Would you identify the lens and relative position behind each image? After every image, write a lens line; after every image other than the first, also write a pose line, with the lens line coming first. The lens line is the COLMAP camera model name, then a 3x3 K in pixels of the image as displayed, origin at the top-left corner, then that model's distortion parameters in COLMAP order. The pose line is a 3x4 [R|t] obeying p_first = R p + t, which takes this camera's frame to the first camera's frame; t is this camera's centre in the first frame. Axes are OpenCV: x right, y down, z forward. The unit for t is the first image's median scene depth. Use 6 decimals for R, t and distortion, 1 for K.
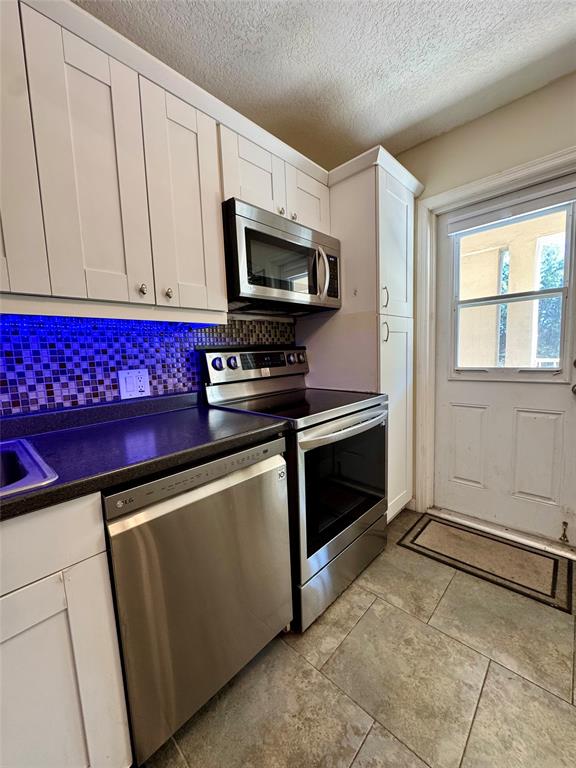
lens RADIAL K [[307.6, 0, 286.8], [0, 307.6, 384.4], [0, 0, 1]] dist [-0.008176, 0.000784]
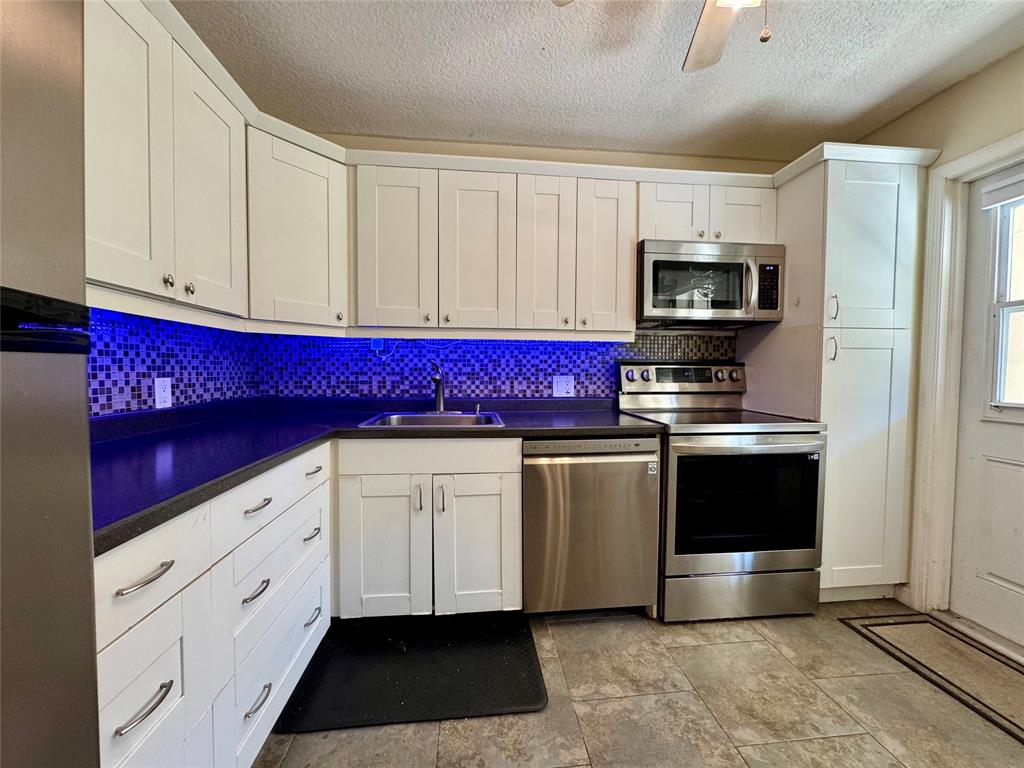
lens RADIAL K [[410.1, 0, 522.2], [0, 410.1, 385.2], [0, 0, 1]] dist [-0.008176, 0.000784]
pose [[0.771283, 0.069158, -0.632724, 0.498640], [-0.102396, 0.994613, -0.016106, 0.041117], [0.628202, 0.077210, 0.774210, -0.495933]]
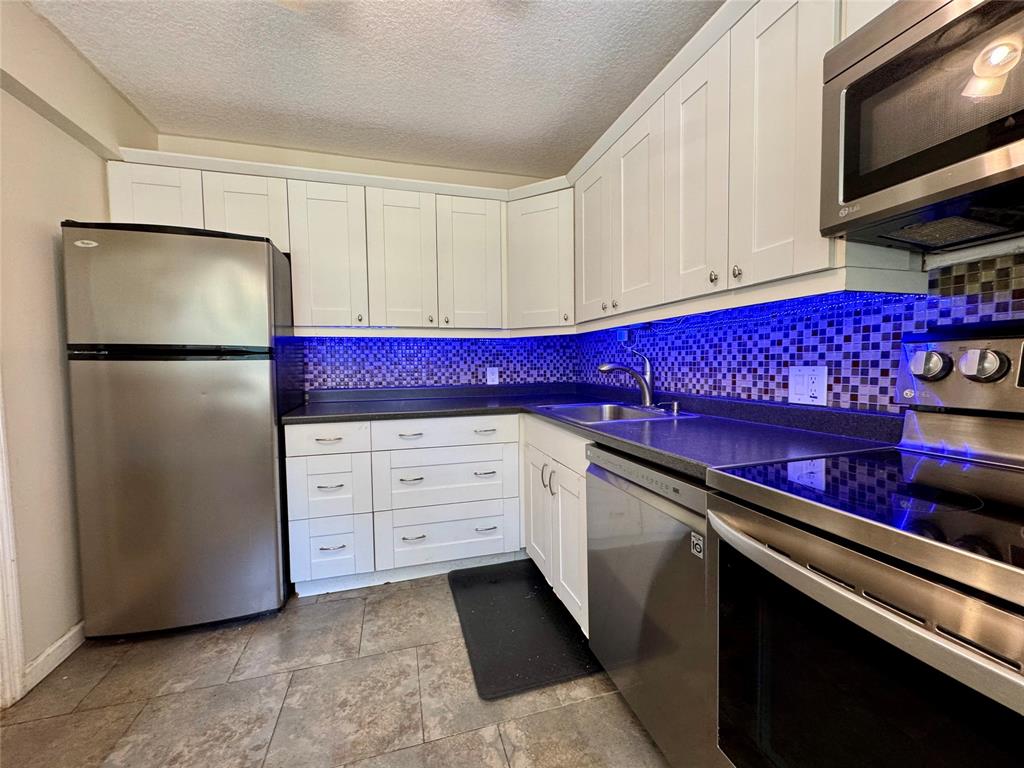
lens RADIAL K [[410.1, 0, 511.0], [0, 410.1, 389.2], [0, 0, 1]] dist [-0.008176, 0.000784]
pose [[-0.501767, 0.101613, -0.859014, 0.720017], [-0.055893, 0.987192, 0.149424, -0.101658], [0.863195, 0.122989, -0.489661, 0.887336]]
